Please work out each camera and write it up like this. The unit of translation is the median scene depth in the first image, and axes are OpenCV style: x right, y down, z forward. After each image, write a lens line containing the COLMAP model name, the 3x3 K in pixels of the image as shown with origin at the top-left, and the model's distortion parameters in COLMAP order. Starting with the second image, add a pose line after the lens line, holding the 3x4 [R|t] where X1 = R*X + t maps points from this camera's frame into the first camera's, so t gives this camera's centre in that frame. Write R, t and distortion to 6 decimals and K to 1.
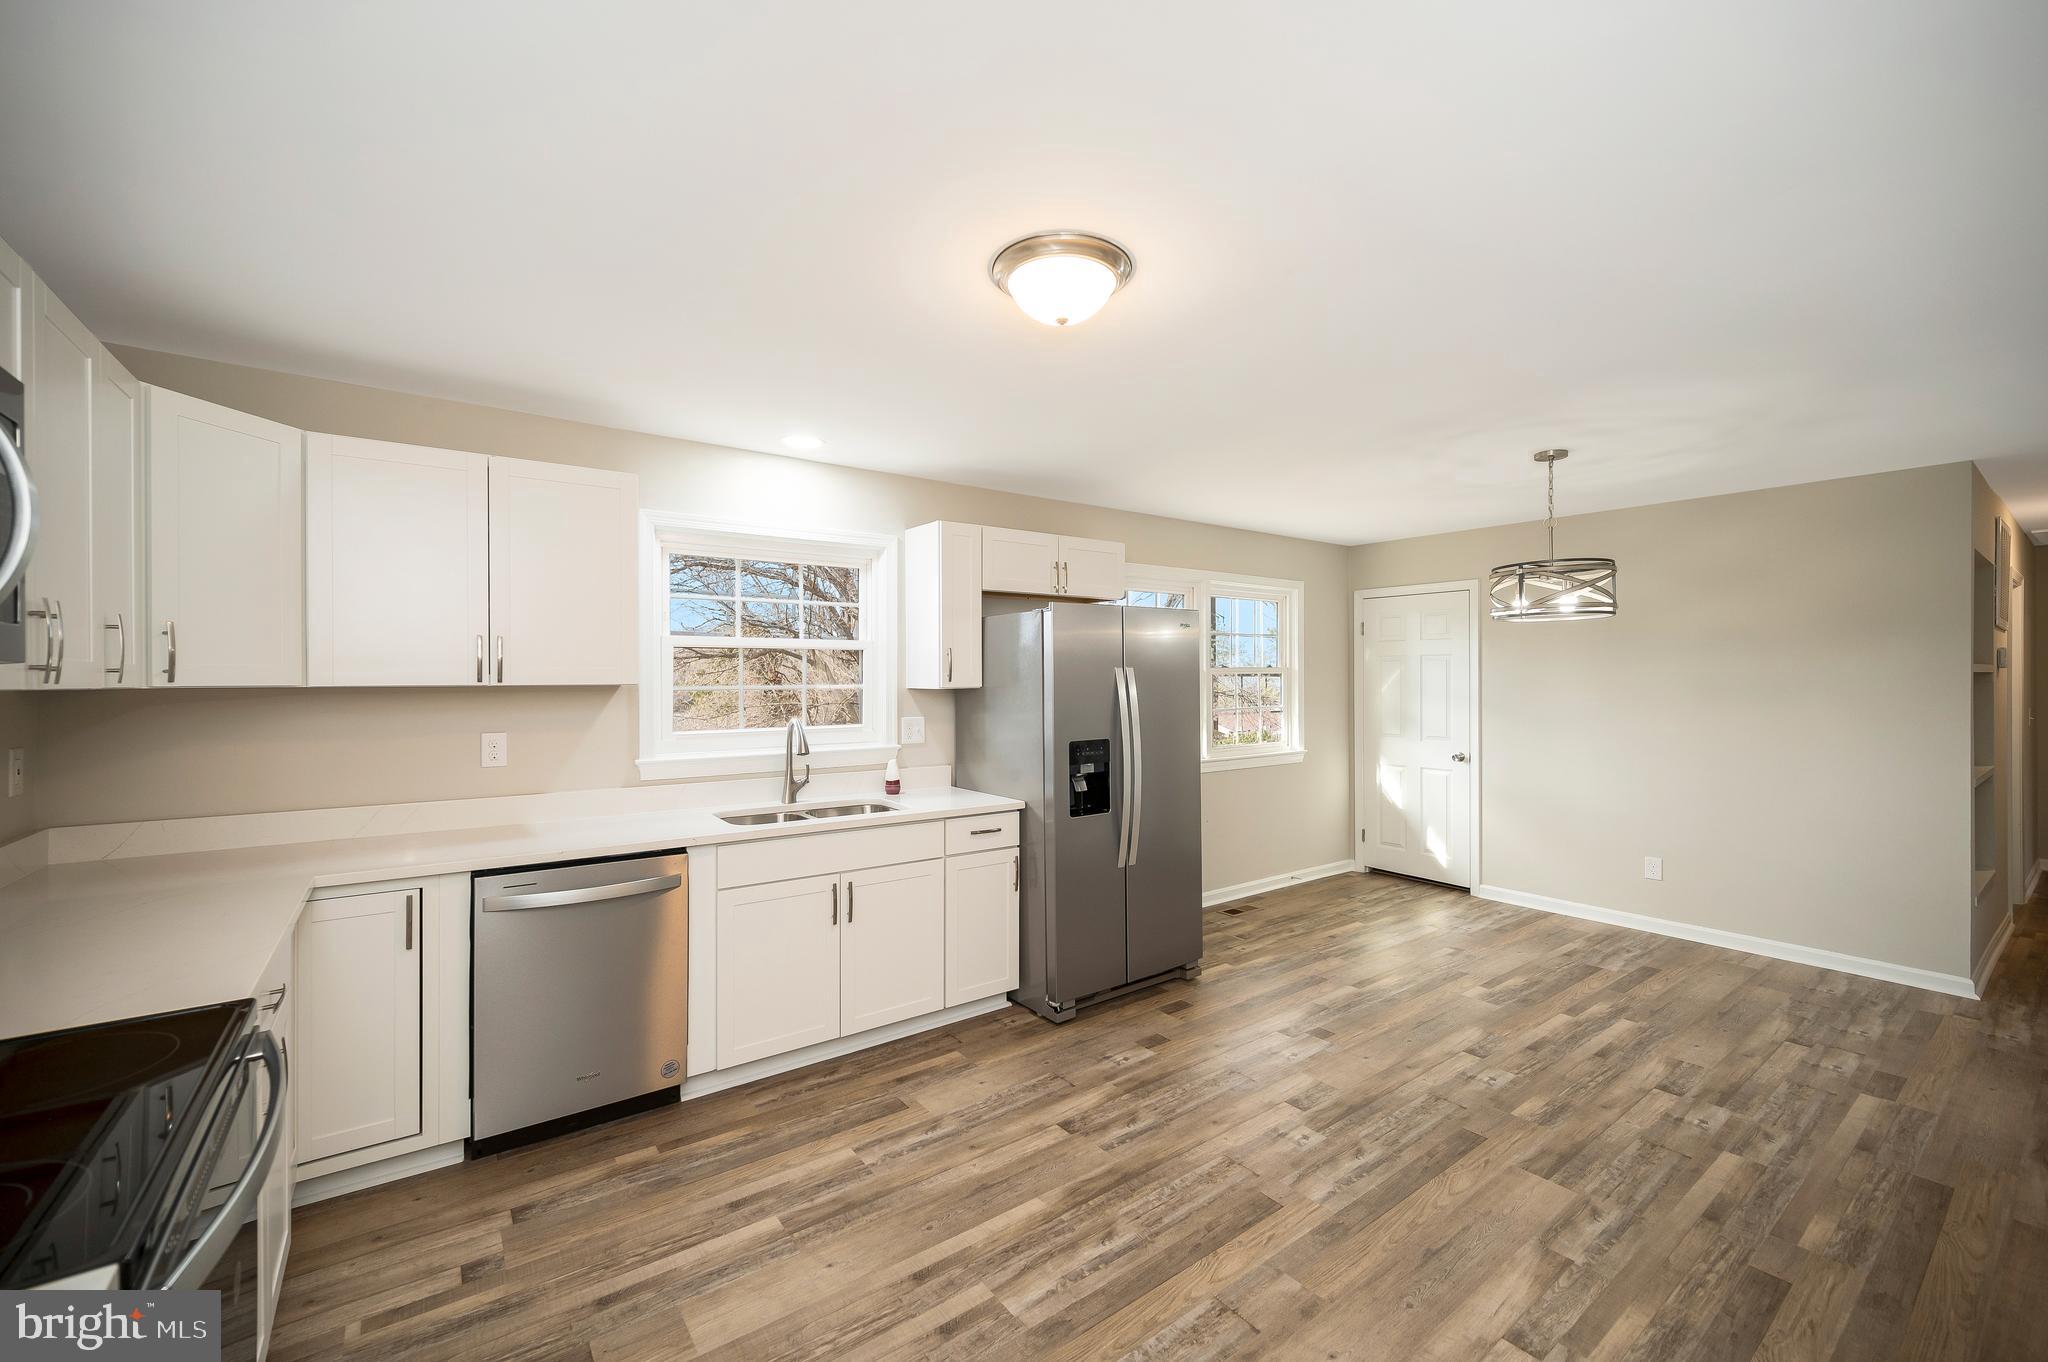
lens RADIAL K [[813.0, 0, 1024.0], [0, 813.0, 681.0], [0, 0, 1]] dist [-0.000736, -0.000200]
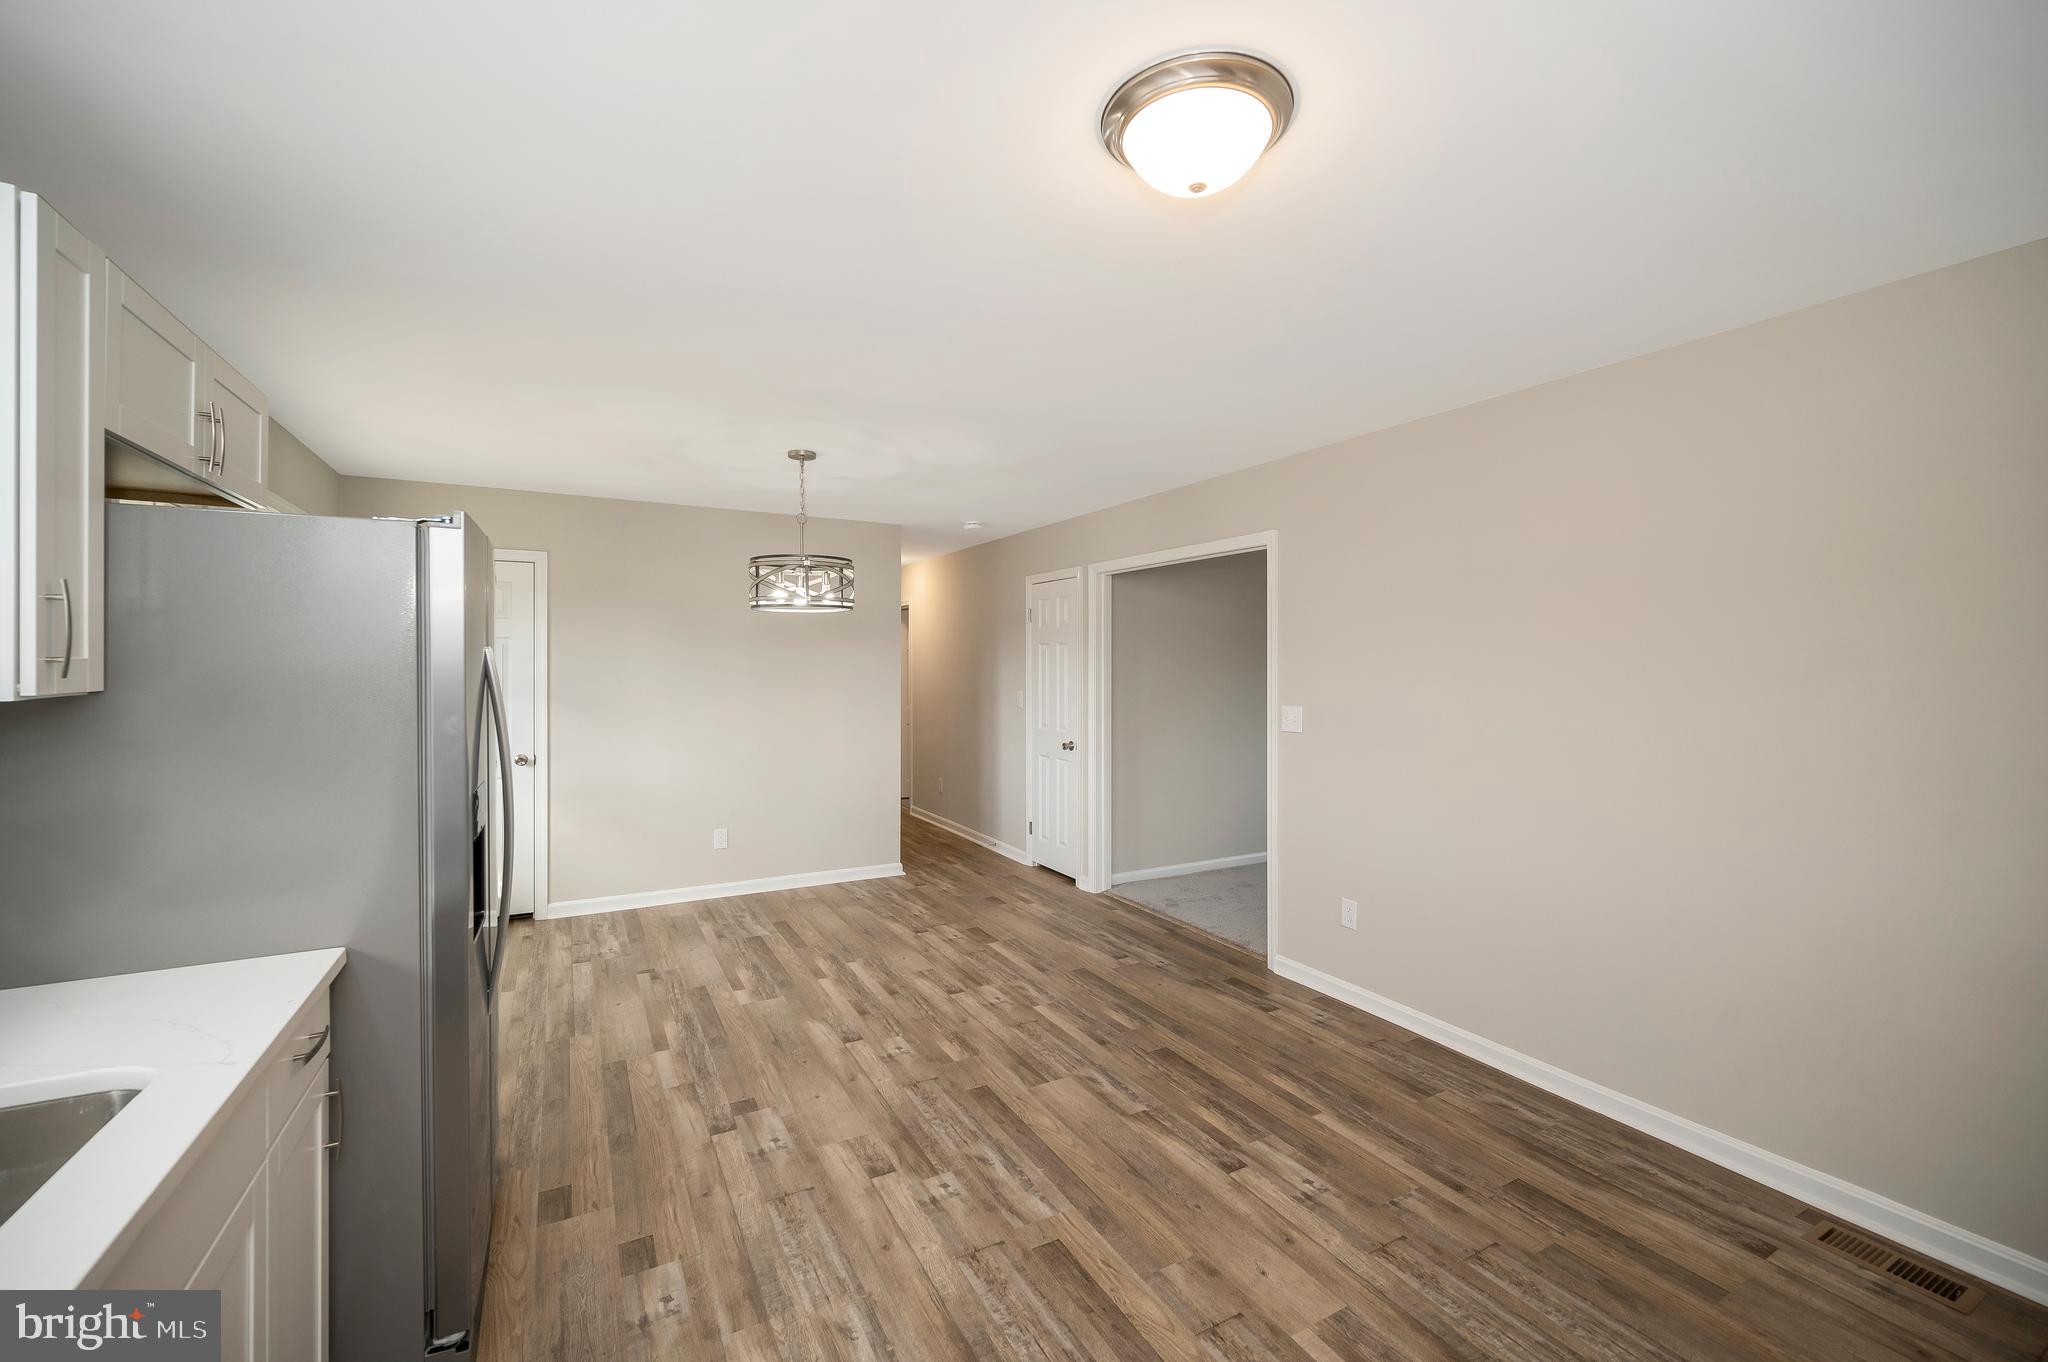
lens RADIAL K [[843.1, 0, 1024.0], [0, 843.1, 681.0], [0, 0, 1]] dist [0.000338, -0.000051]
pose [[0.140005, -0.017704, 0.989993, -0.539214], [0.002651, 0.999843, 0.017505, -0.006480], [-0.990147, 0.000174, 0.140030, 0.776372]]
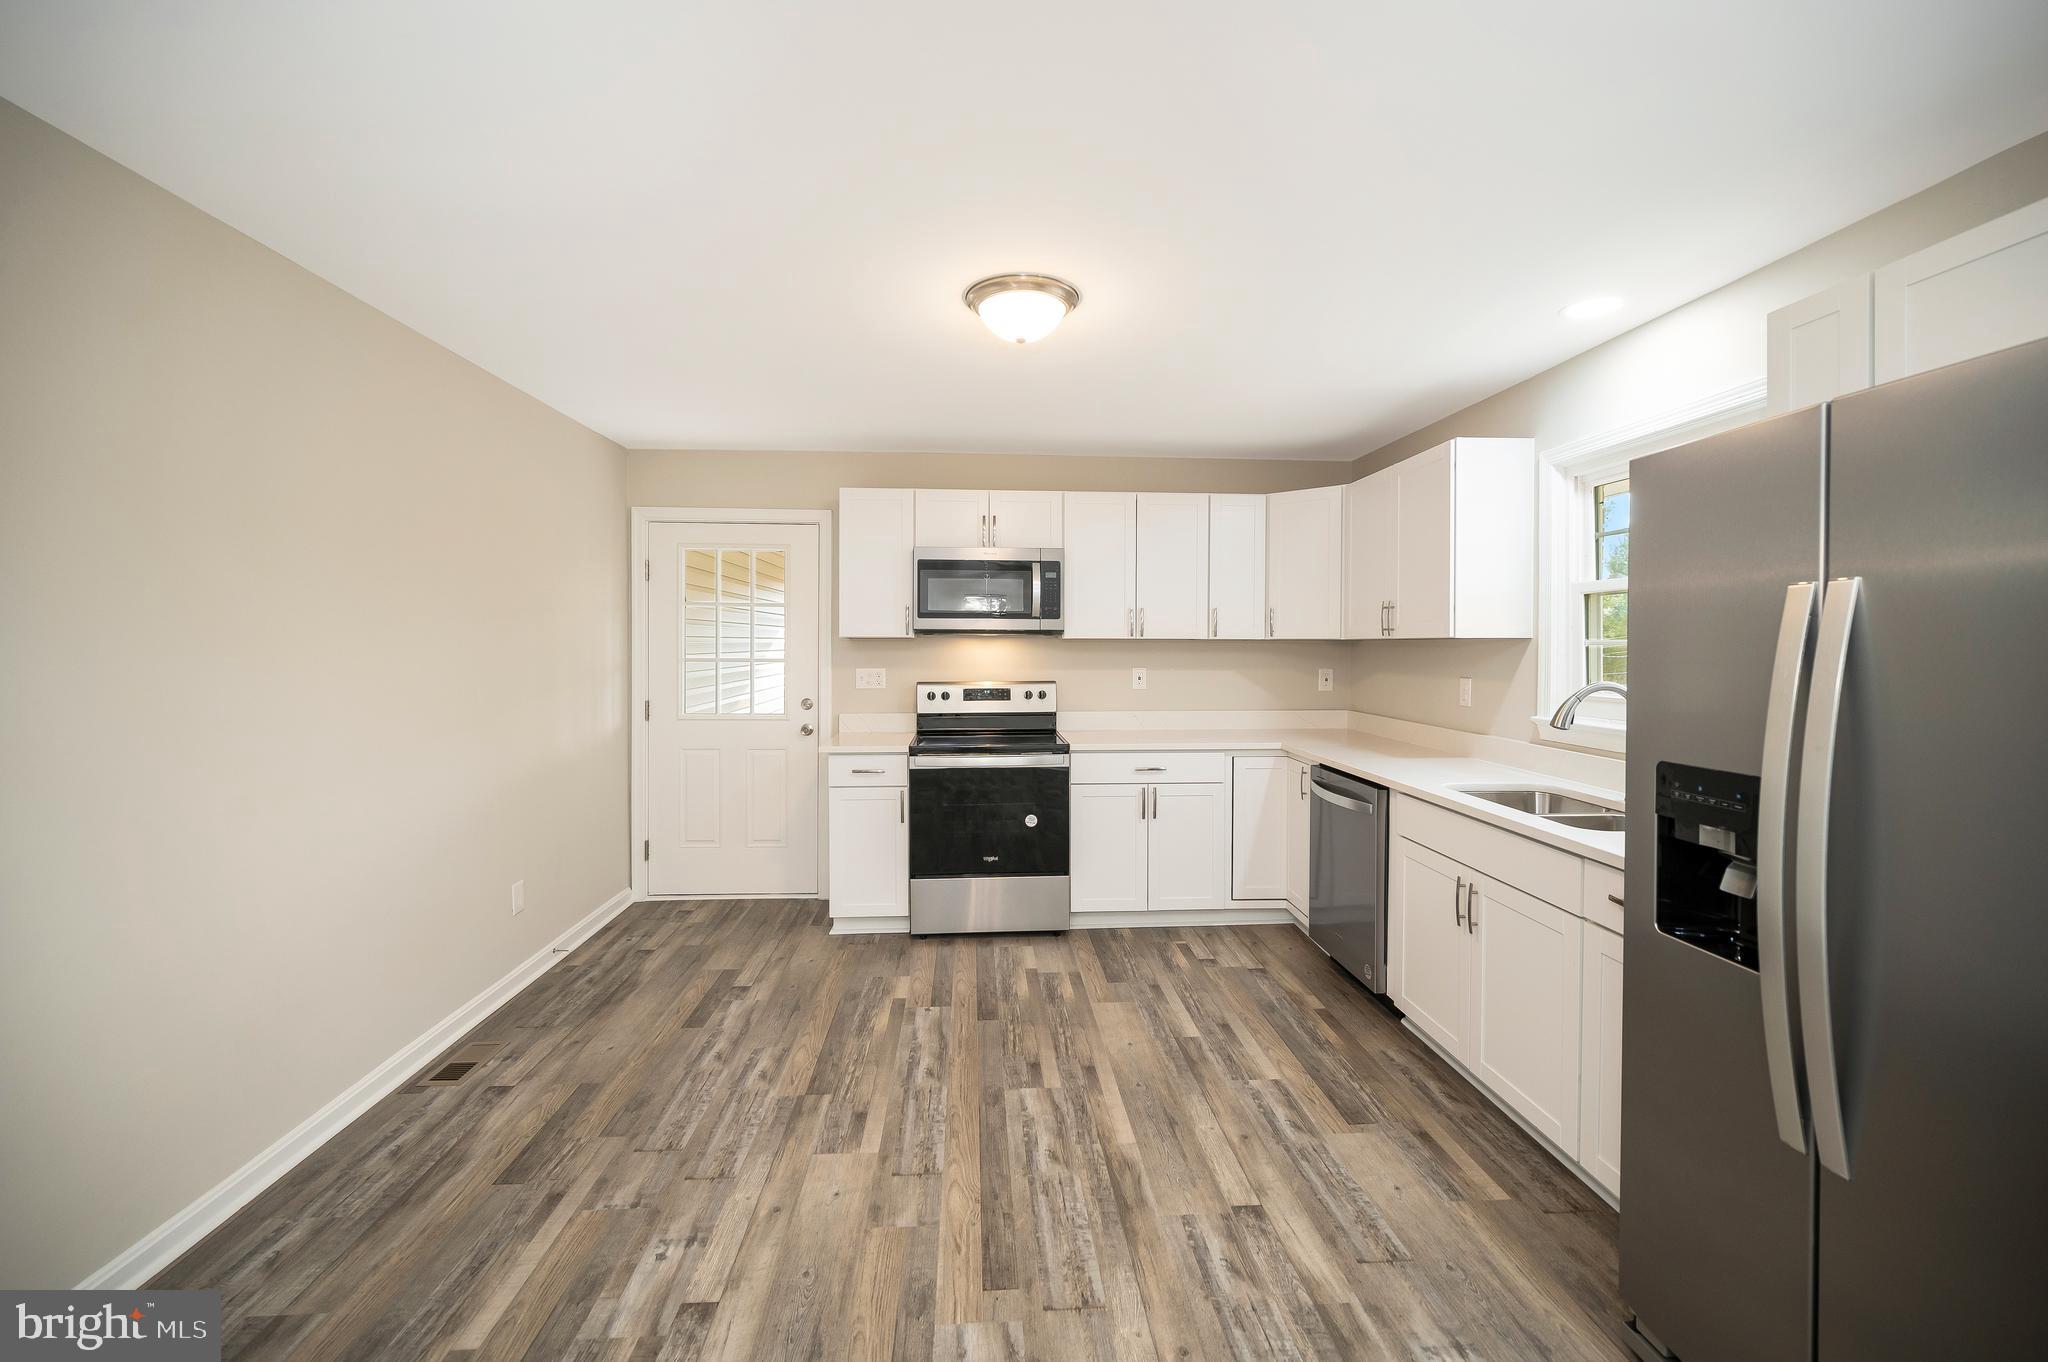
lens RADIAL K [[835.5, 0, 1030.5], [0, 835.5, 640.5], [0, 0, 1]] dist [-0.001909, -0.000547]
pose [[-0.535013, -0.002258, -0.844841, 0.844861], [-0.001923, 0.999997, -0.001455, 0.011468], [0.844841, 0.000846, -0.535016, 1.265436]]
